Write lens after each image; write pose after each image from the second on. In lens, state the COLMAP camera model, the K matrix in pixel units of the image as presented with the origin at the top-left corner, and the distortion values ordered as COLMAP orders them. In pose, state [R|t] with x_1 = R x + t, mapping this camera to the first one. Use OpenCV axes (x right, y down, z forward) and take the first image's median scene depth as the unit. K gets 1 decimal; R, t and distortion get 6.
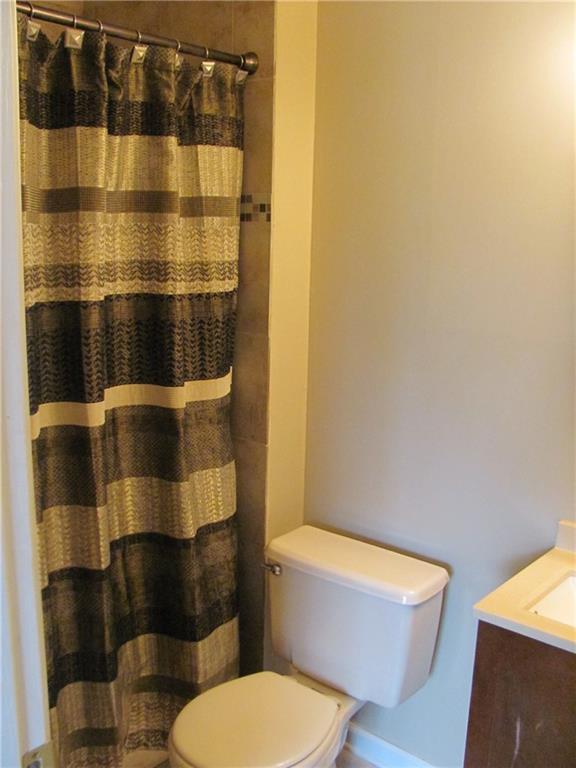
lens RADIAL K [[798.4, 0, 288.0], [0, 798.4, 384.0], [0, 0, 1]] dist [-0.138106, 0.016404]
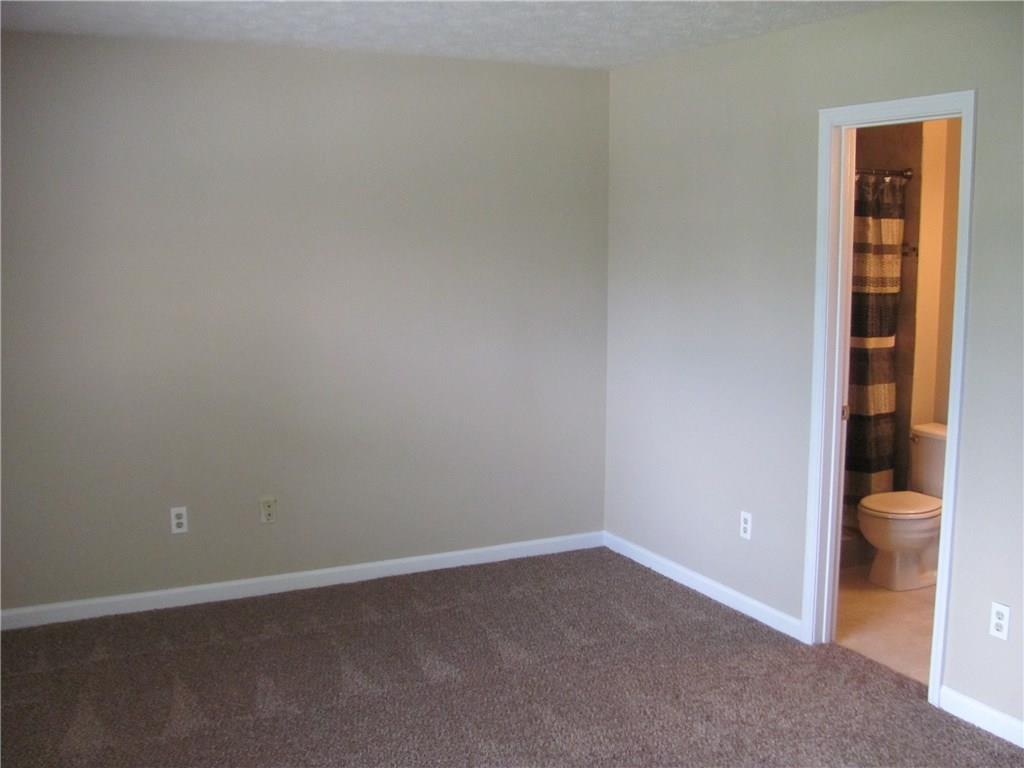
lens RADIAL K [[1064.5, 0, 512.0], [0, 1064.5, 384.0], [0, 0, 1]] dist [-0.138106, 0.016404]
pose [[0.922194, 0.031949, -0.385406, 0.052417], [-0.056195, 0.997075, -0.051809, 0.294801], [0.382623, 0.069436, 0.921292, -1.713859]]
